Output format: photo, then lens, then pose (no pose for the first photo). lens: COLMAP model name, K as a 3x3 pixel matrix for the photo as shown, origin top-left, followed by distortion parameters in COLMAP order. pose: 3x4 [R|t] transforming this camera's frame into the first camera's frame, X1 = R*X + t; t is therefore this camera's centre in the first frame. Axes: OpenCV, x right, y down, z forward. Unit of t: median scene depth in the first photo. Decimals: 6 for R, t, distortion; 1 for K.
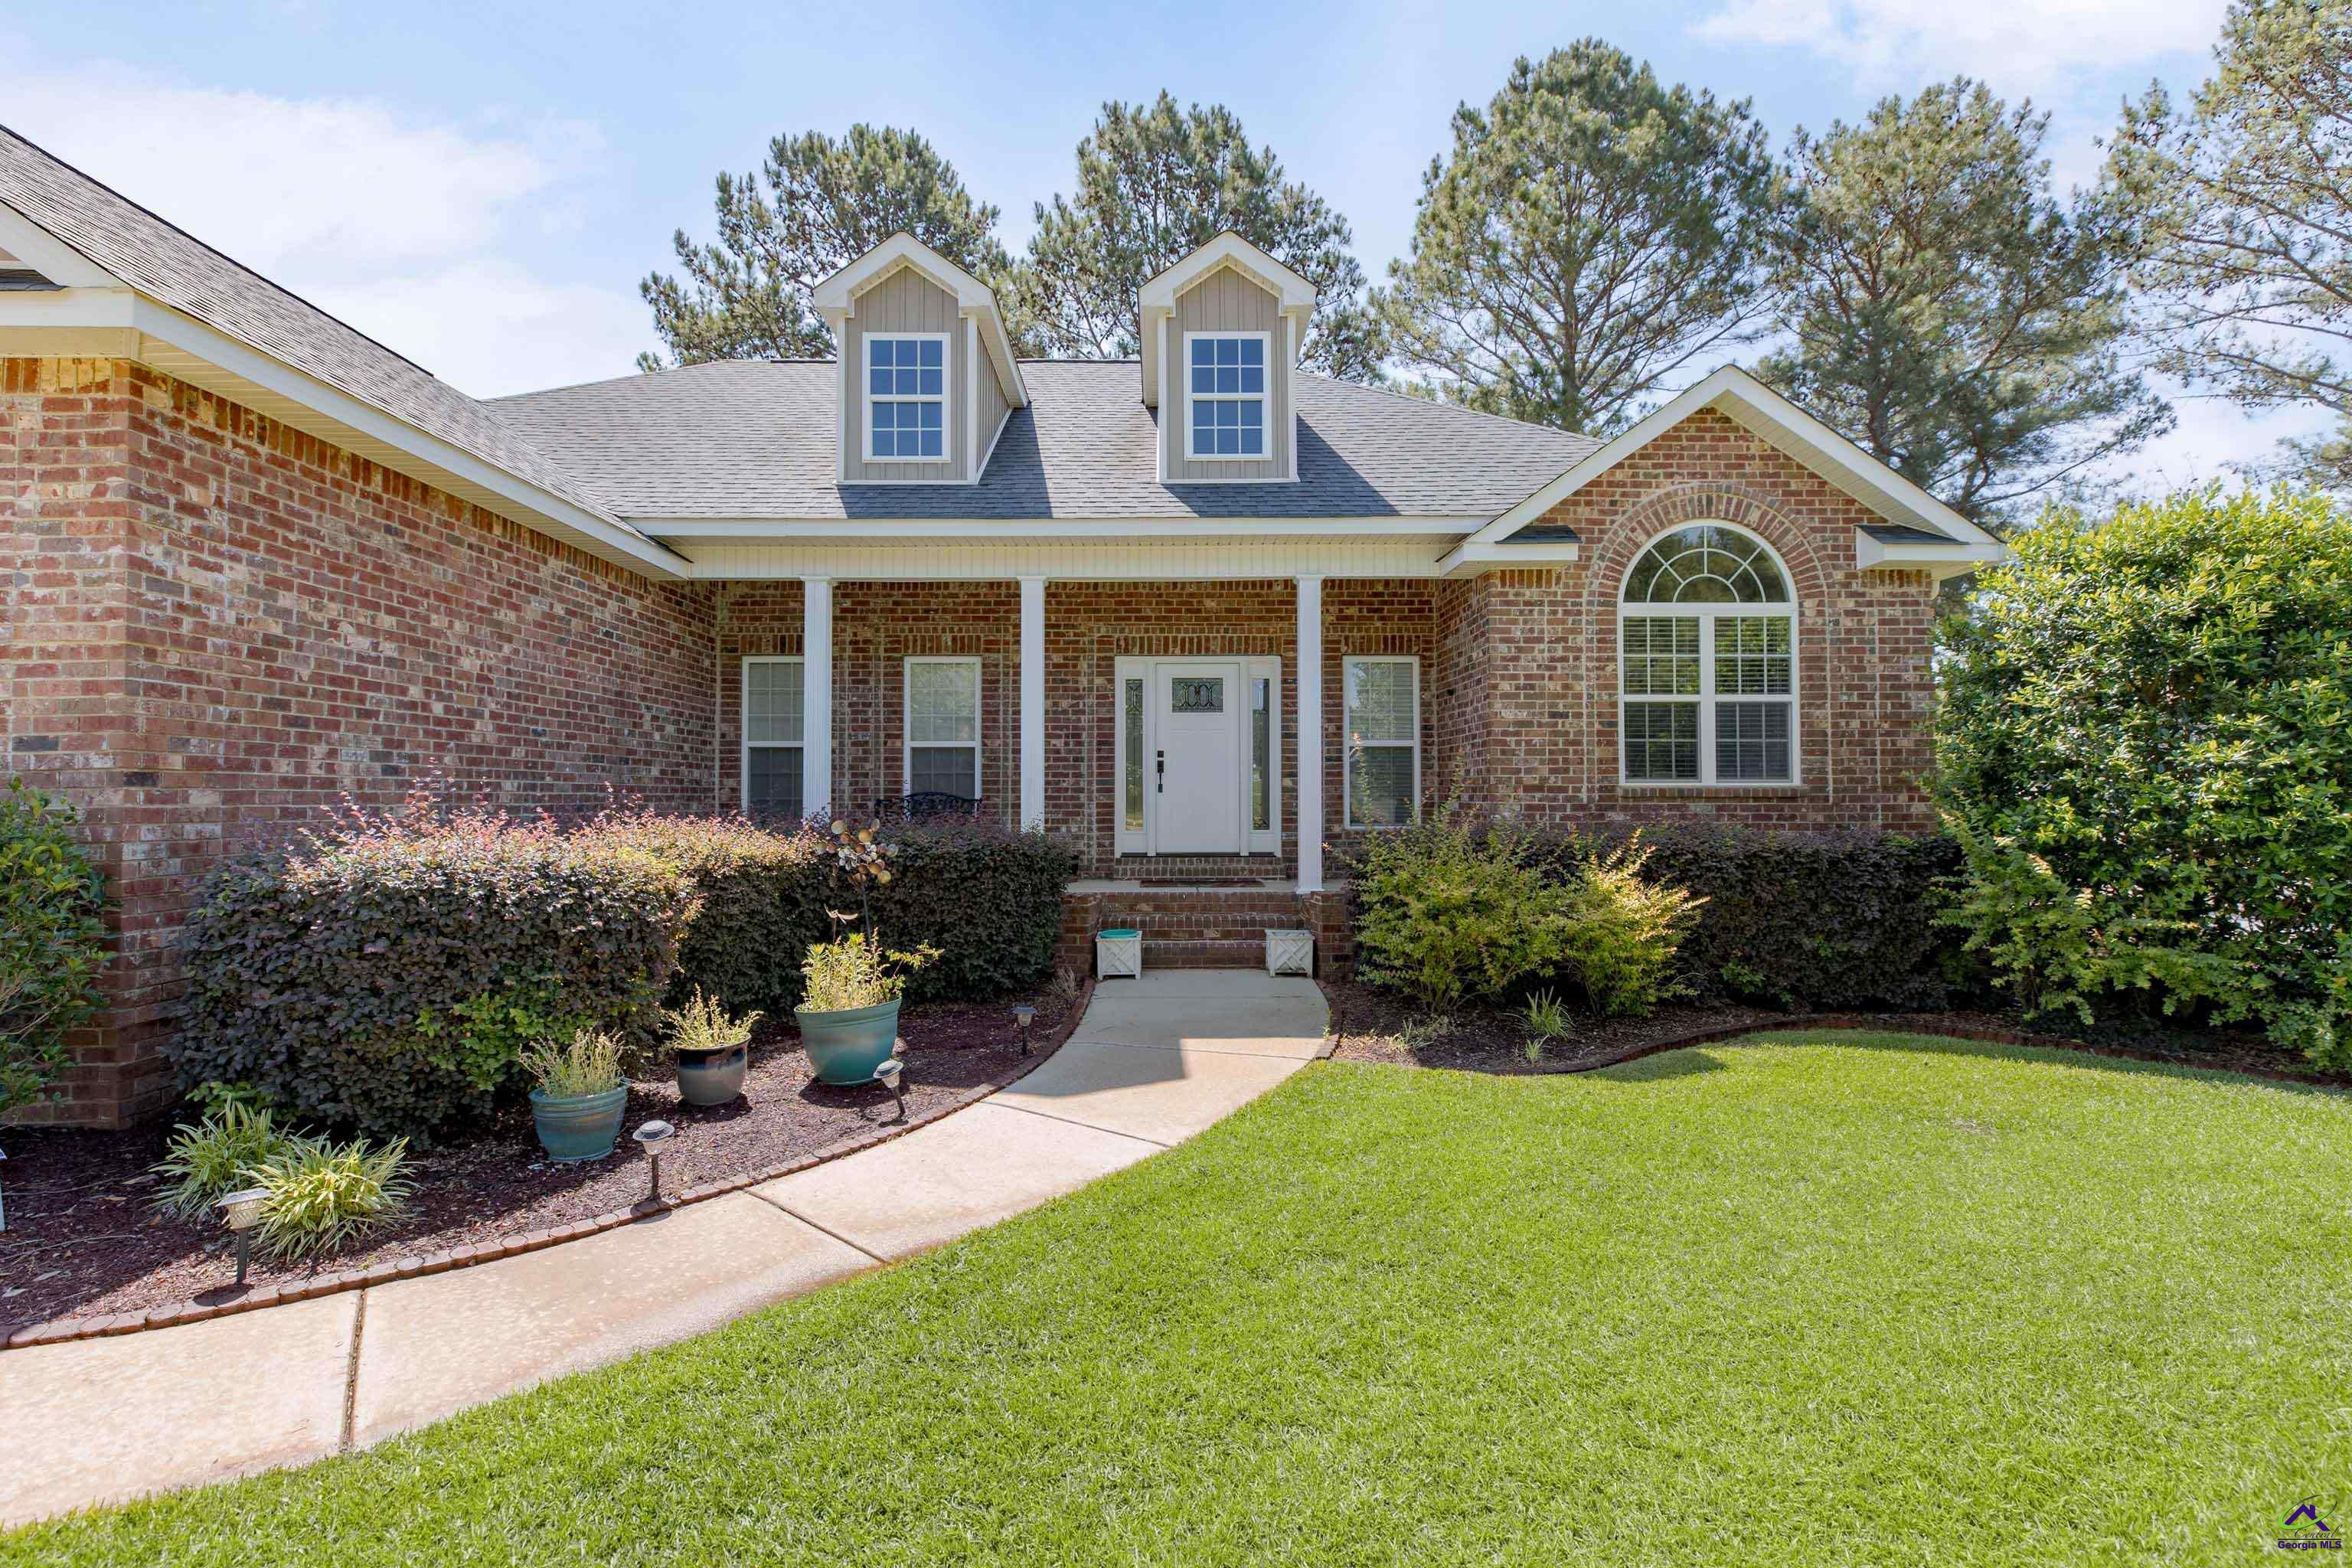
lens RADIAL K [[1069.1, 0, 1175.2], [0, 1069.1, 775.9], [0, 0, 1]] dist [0.002261, 0.000255]
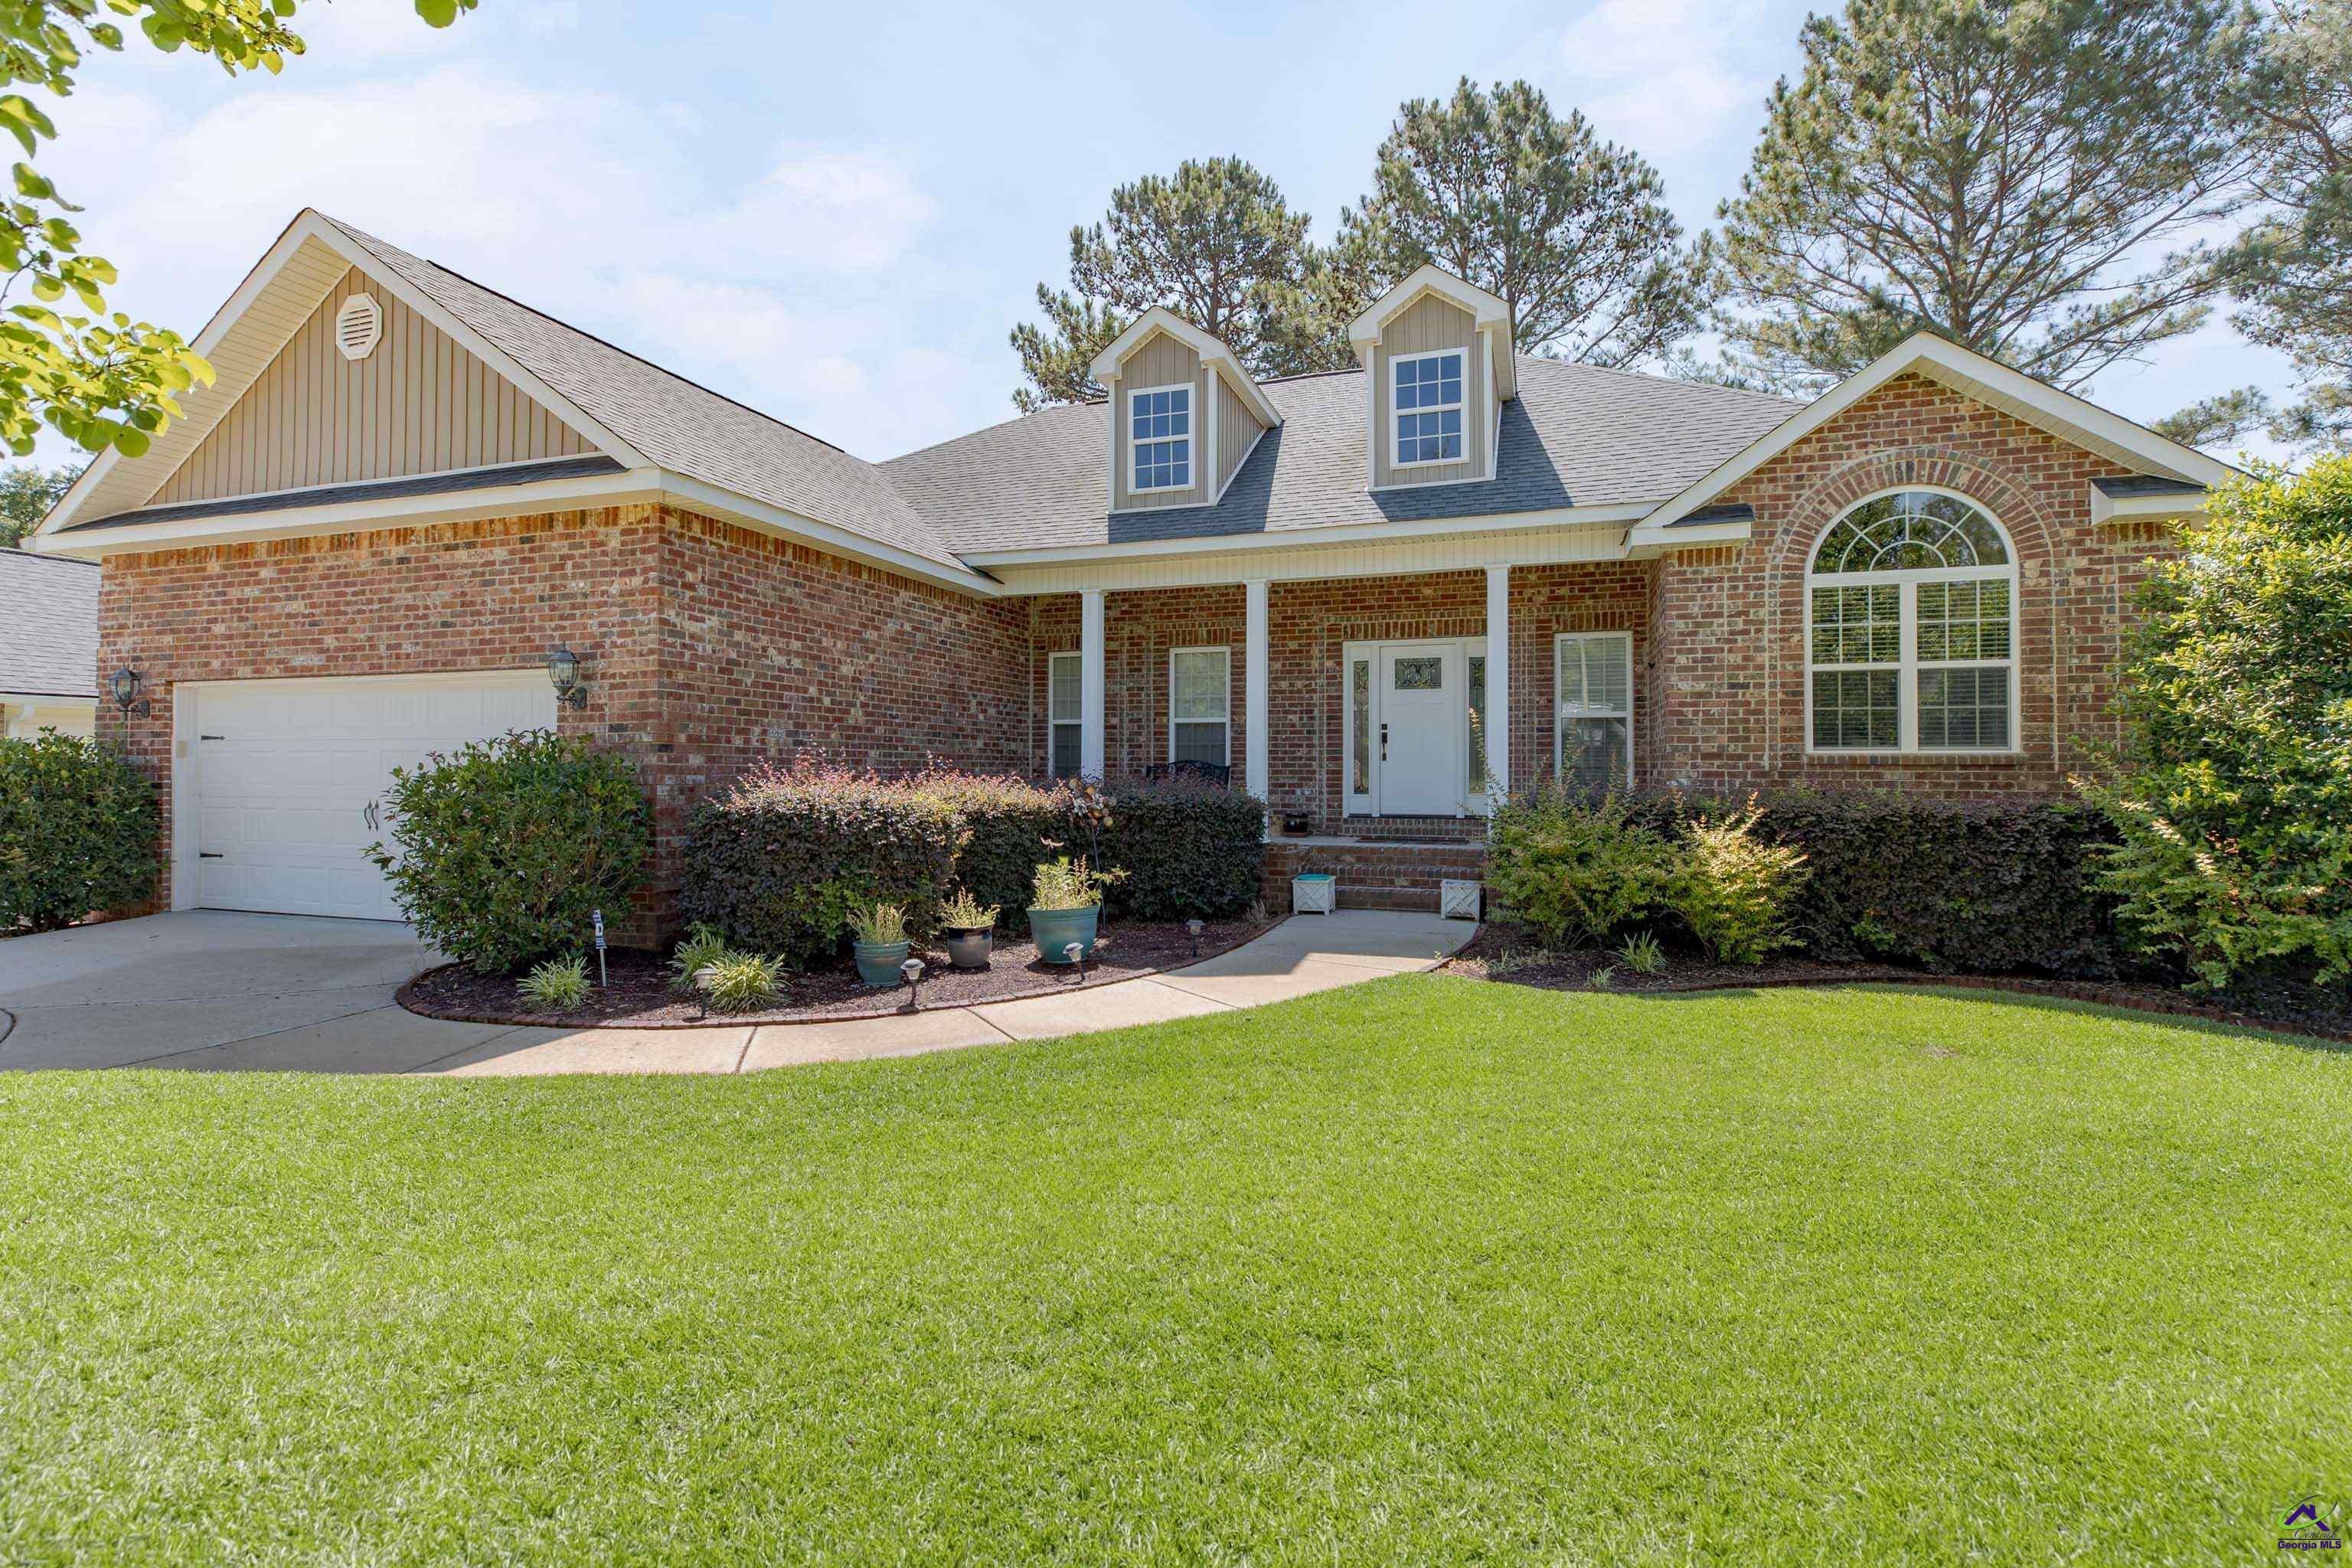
lens RADIAL K [[1074.7, 0, 1170.9], [0, 1074.7, 754.5], [0, 0, 1]] dist [0.002023, -0.000574]
pose [[0.941623, -0.001165, -0.336667, 0.189090], [0.002739, 0.999987, 0.004200, 0.004107], [0.336657, -0.004877, 0.941615, -0.174722]]
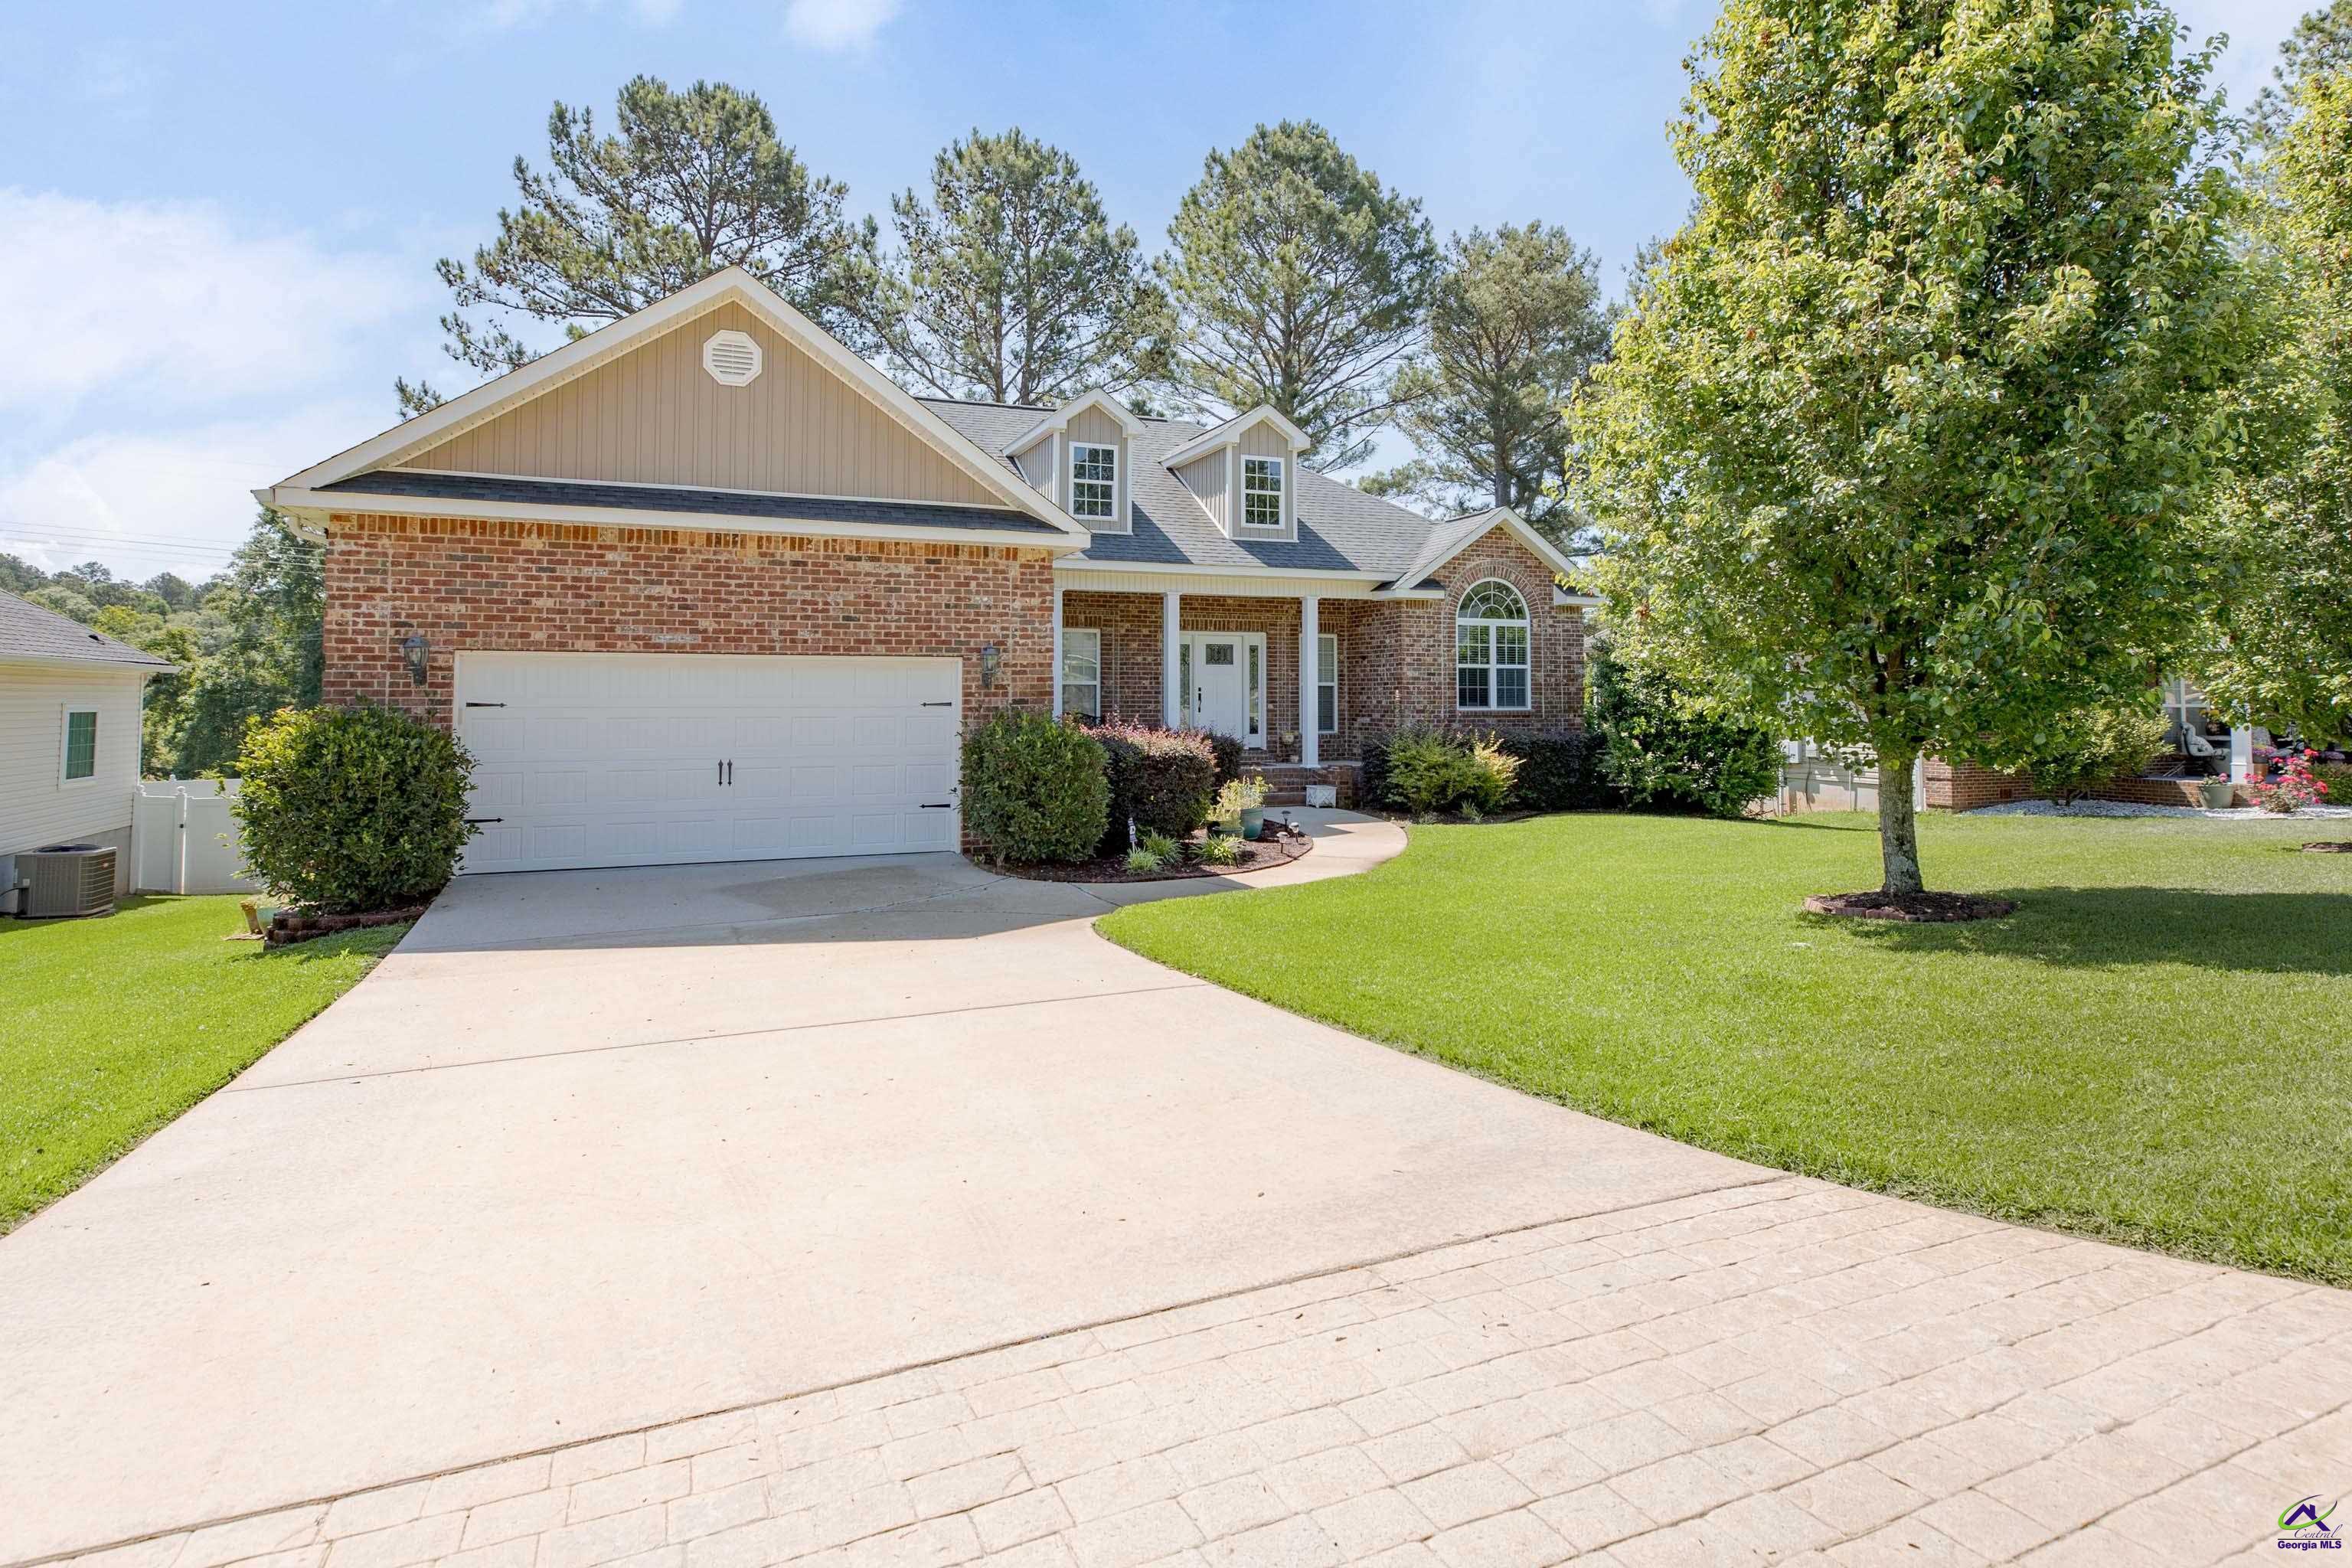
lens RADIAL K [[1210.4, 0, 1187.2], [0, 1210.4, 659.3], [0, 0, 1]] dist [-0.000664, -0.000285]
pose [[0.927624, 0.013891, 0.373257, -0.893369], [-0.008161, 0.999823, -0.016927, -0.042859], [-0.373426, 0.012655, 0.927574, -0.905791]]
